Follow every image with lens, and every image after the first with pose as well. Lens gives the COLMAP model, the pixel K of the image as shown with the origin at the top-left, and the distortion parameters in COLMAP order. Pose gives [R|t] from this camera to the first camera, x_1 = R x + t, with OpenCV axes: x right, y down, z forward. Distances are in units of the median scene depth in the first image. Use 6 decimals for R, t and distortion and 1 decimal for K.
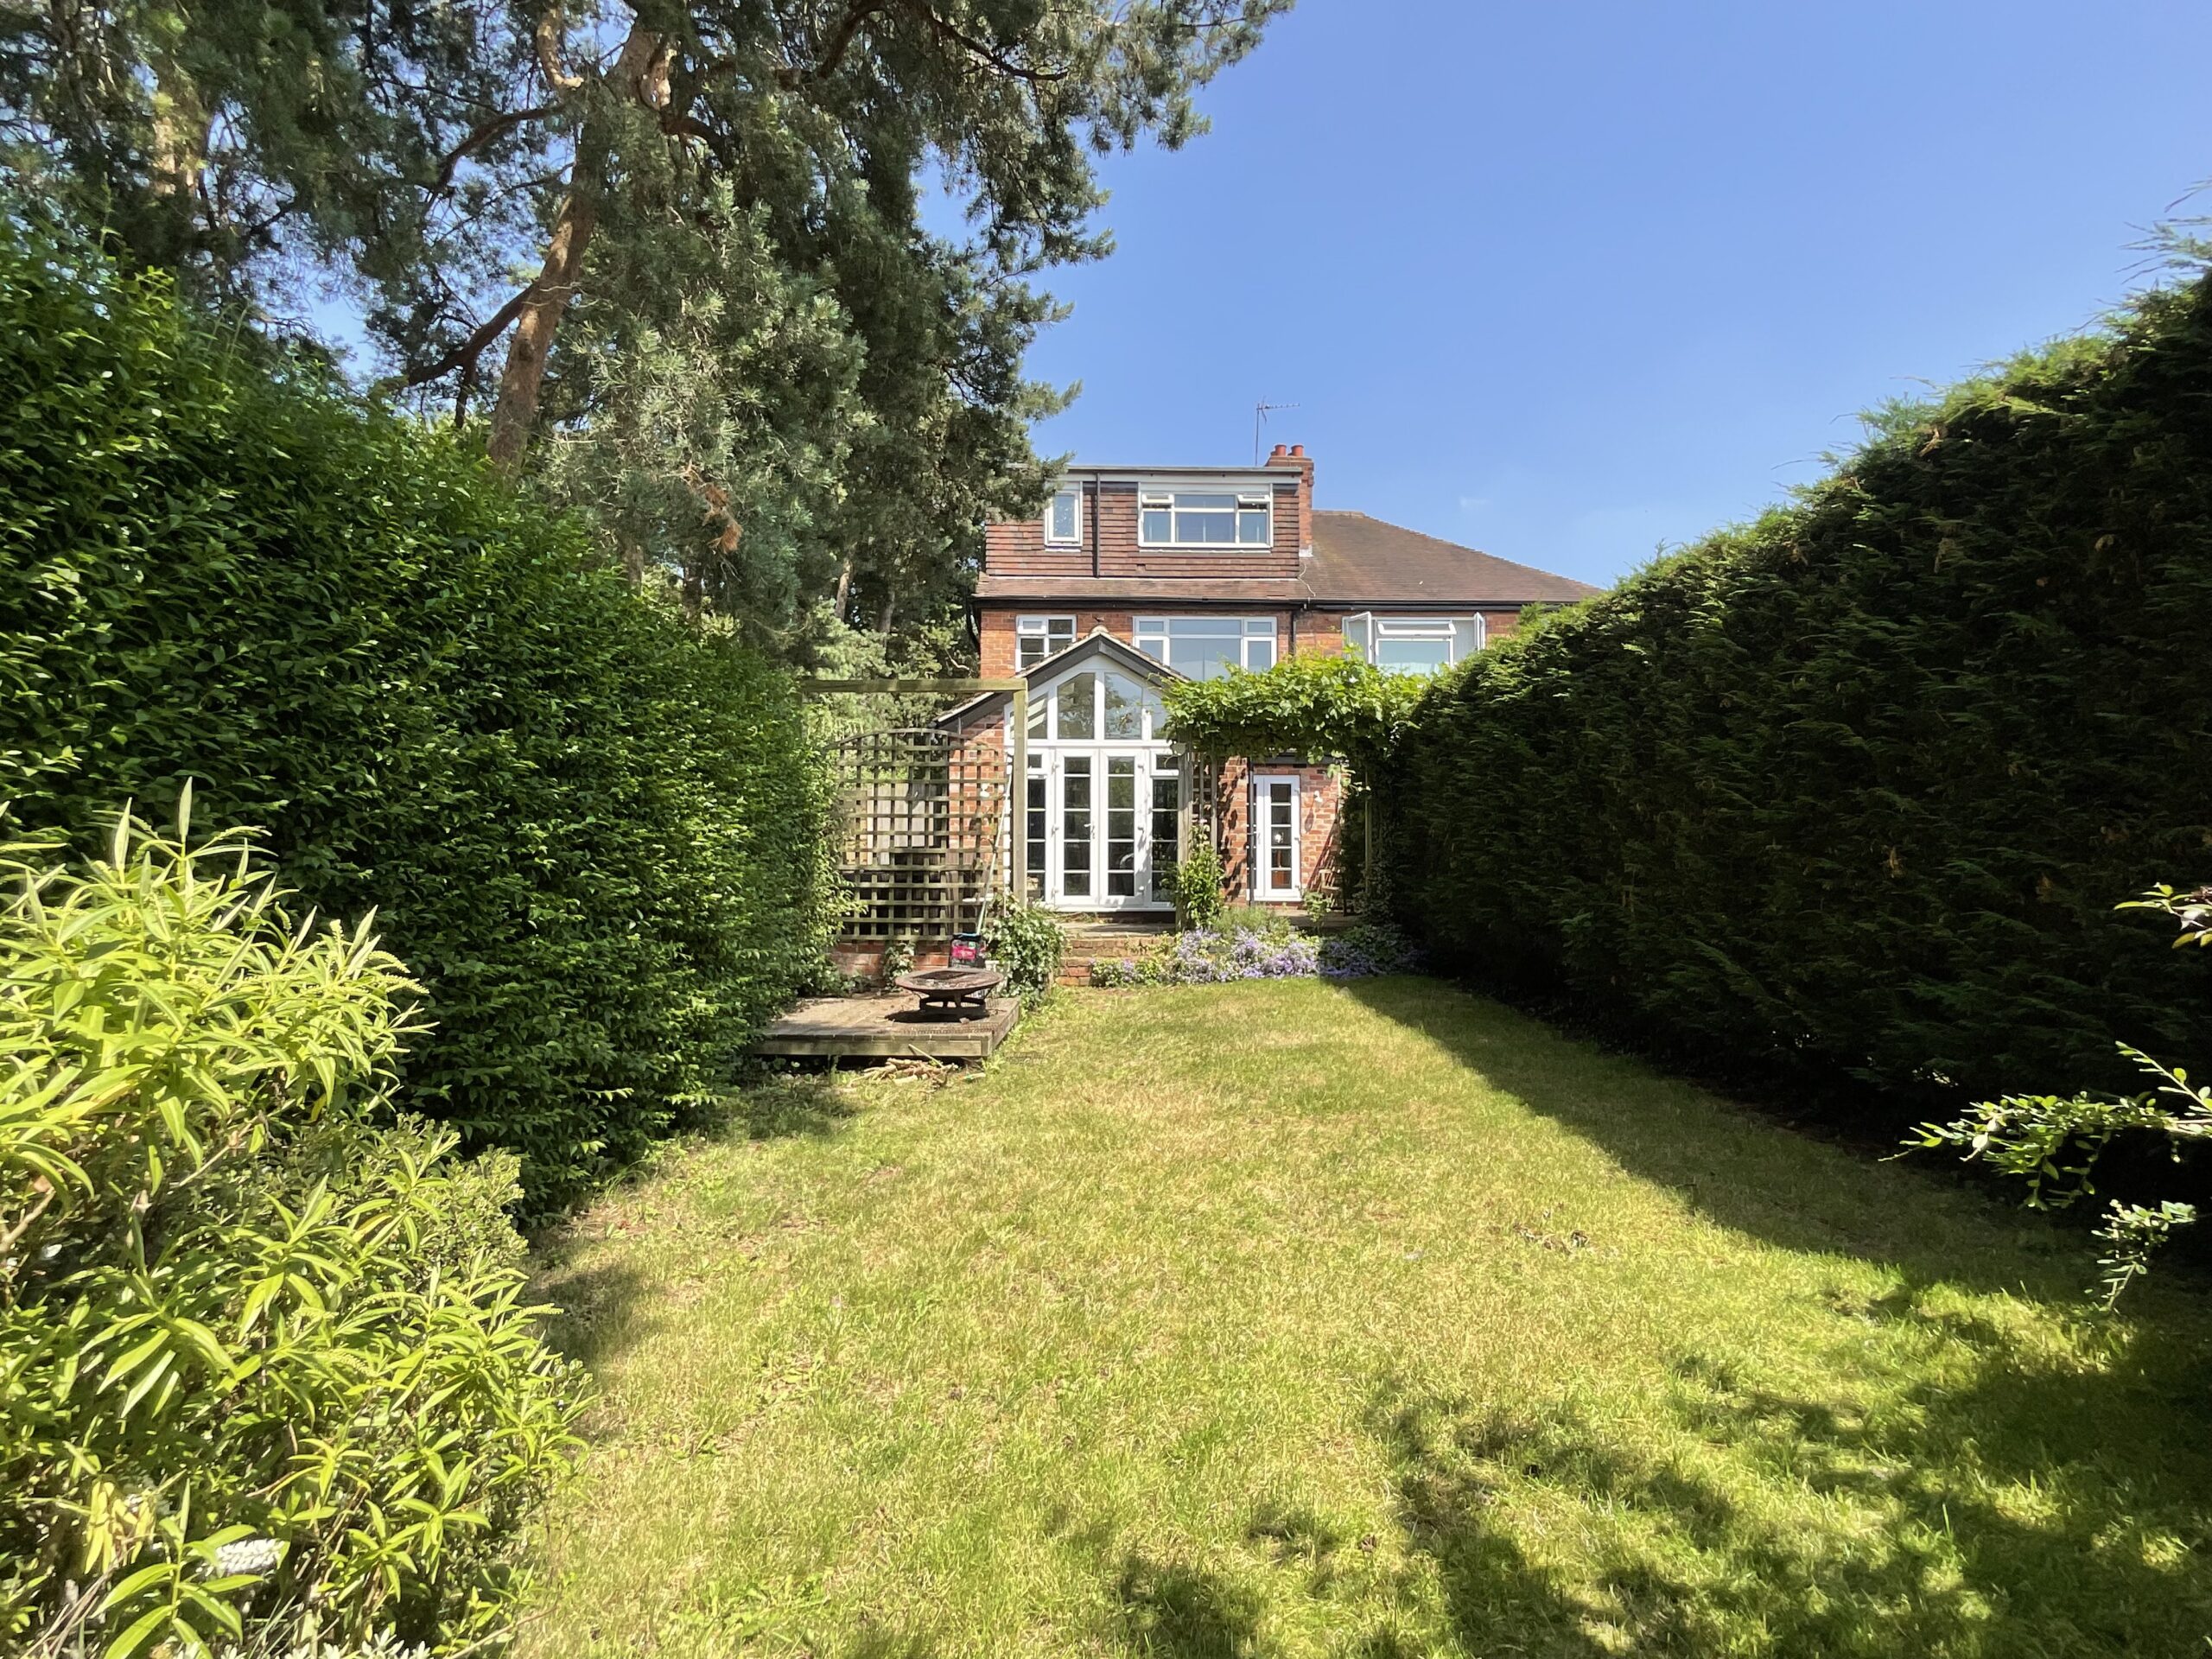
lens RADIAL K [[971.4, 0, 1106.0], [0, 971.4, 829.5], [0, 0, 1]] dist [0.007342, -0.000017]
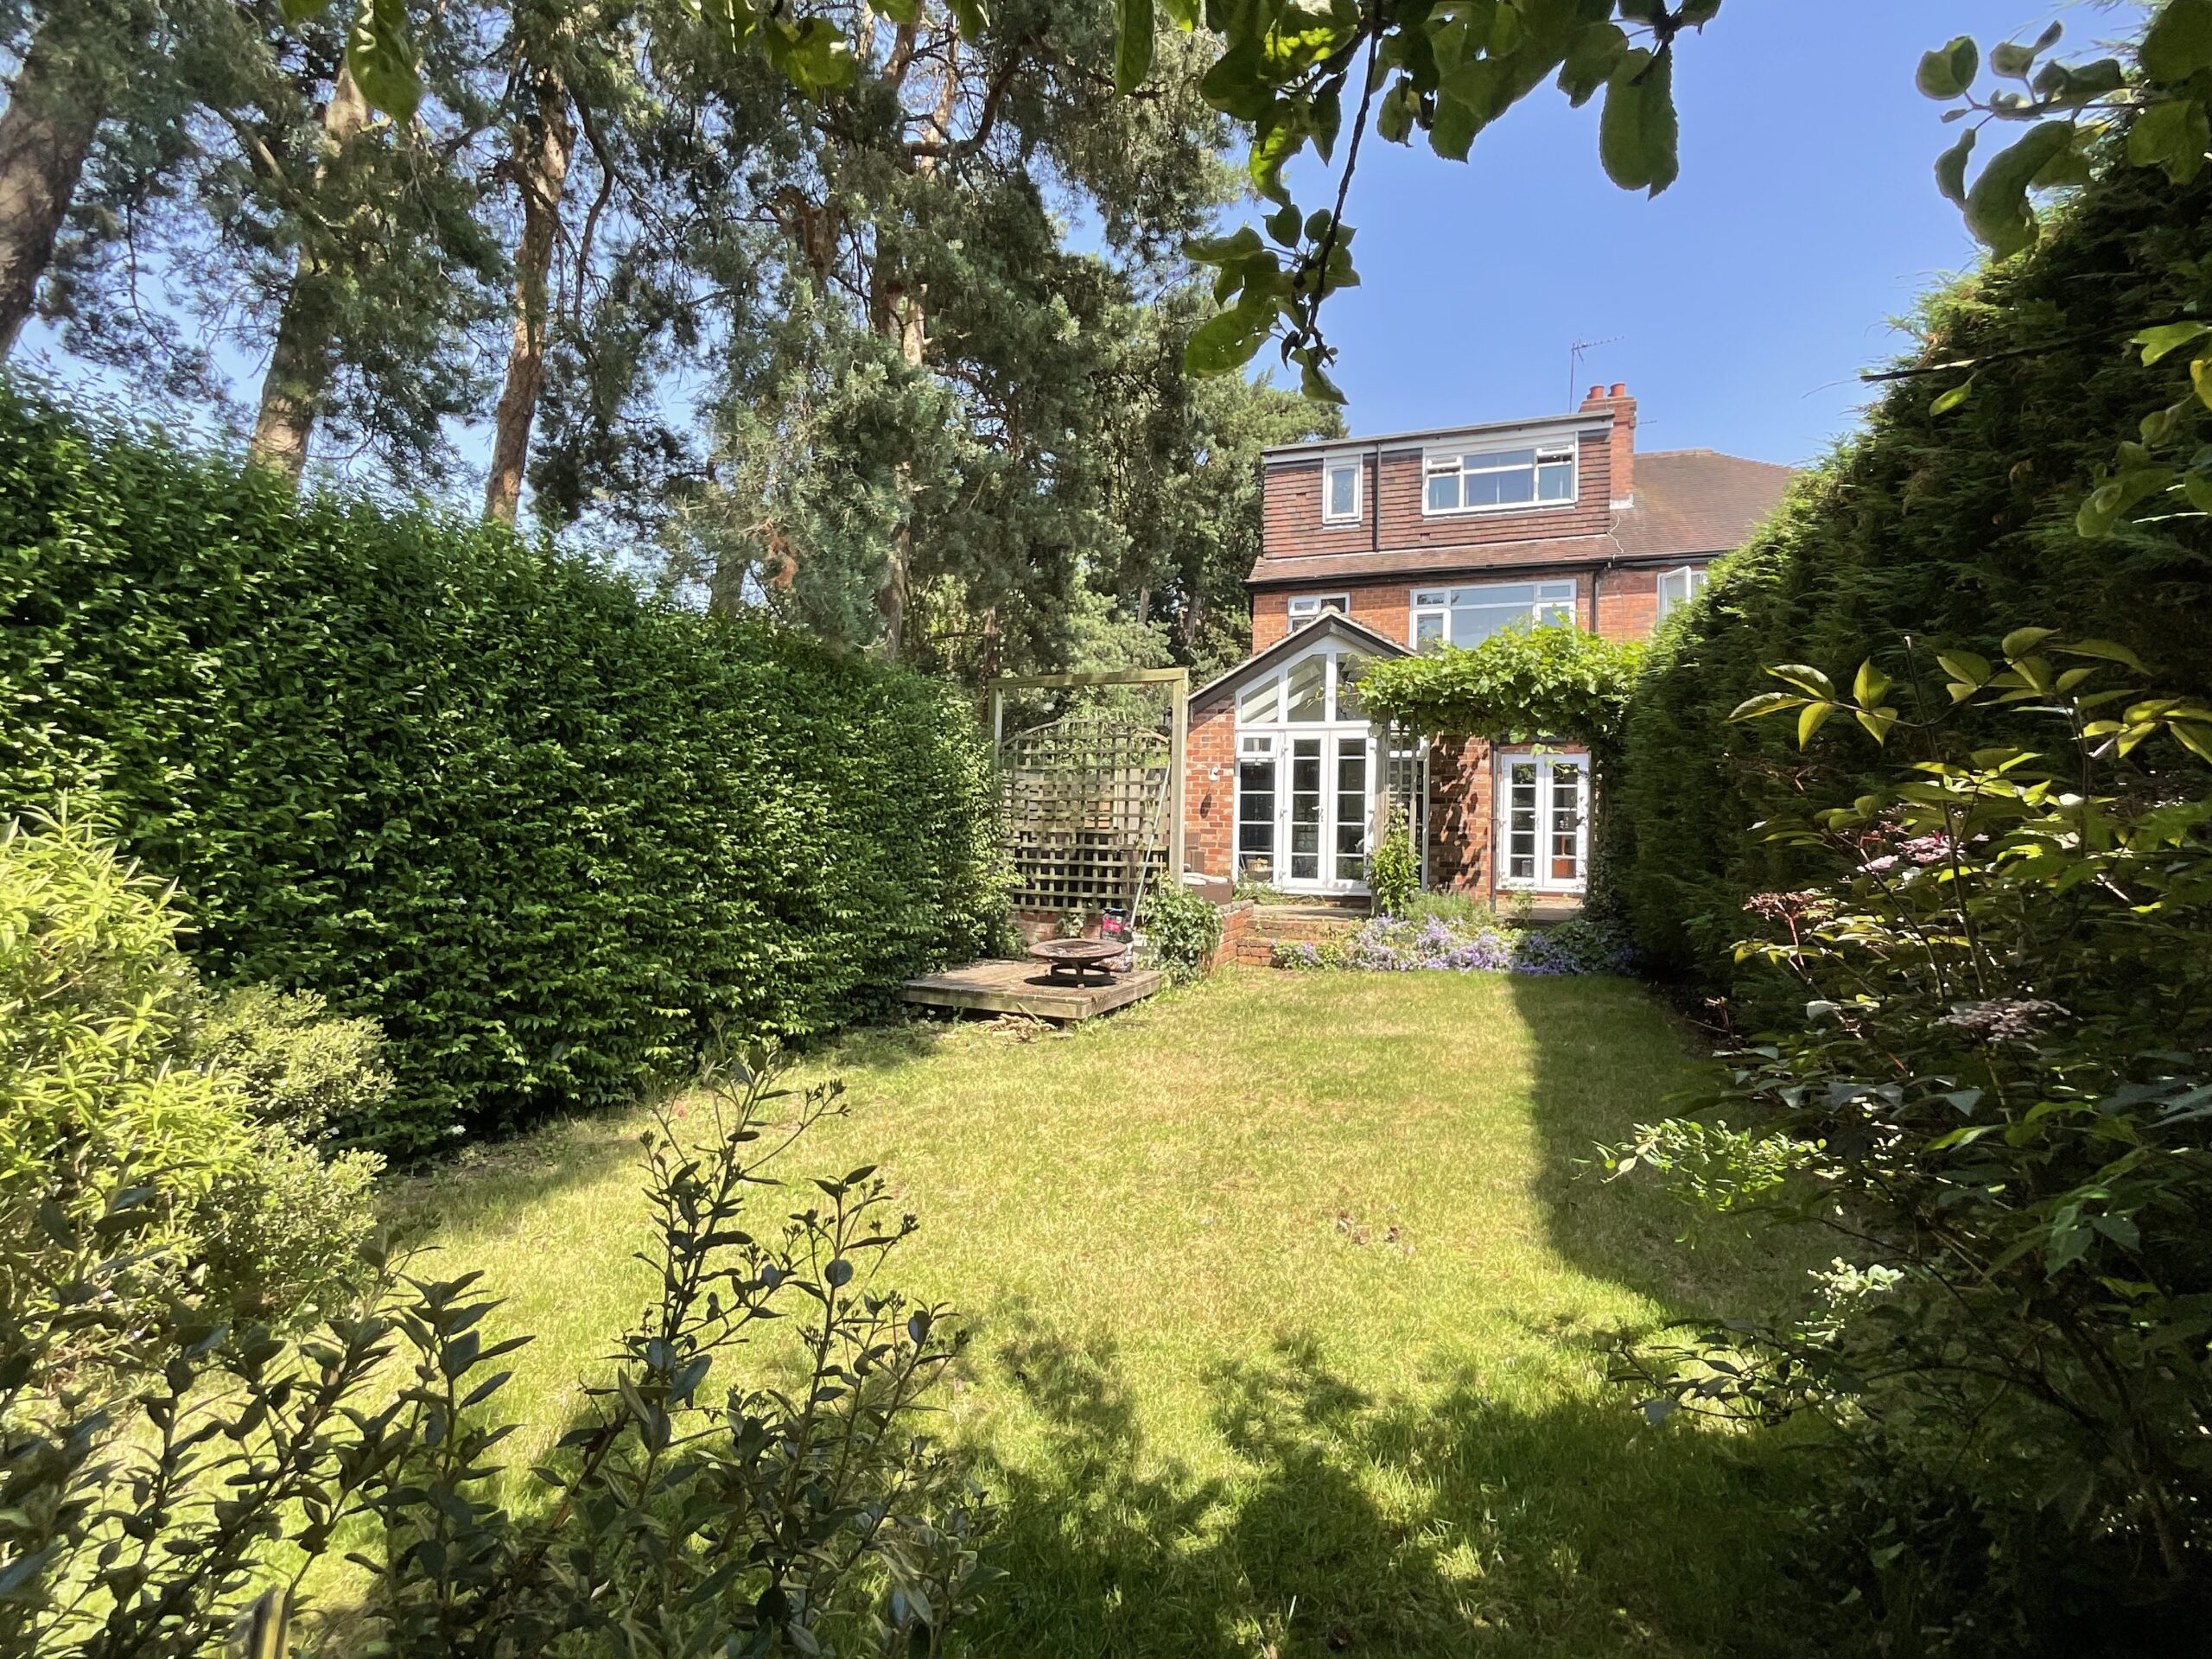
lens RADIAL K [[966.4, 0, 1106.0], [0, 966.4, 829.5], [0, 0, 1]] dist [-0.001133, -0.000061]
pose [[0.935681, 0.014981, -0.352530, 0.133953], [-0.007782, 0.999731, 0.021831, -0.002346], [0.352762, -0.017683, 0.935546, -0.003271]]
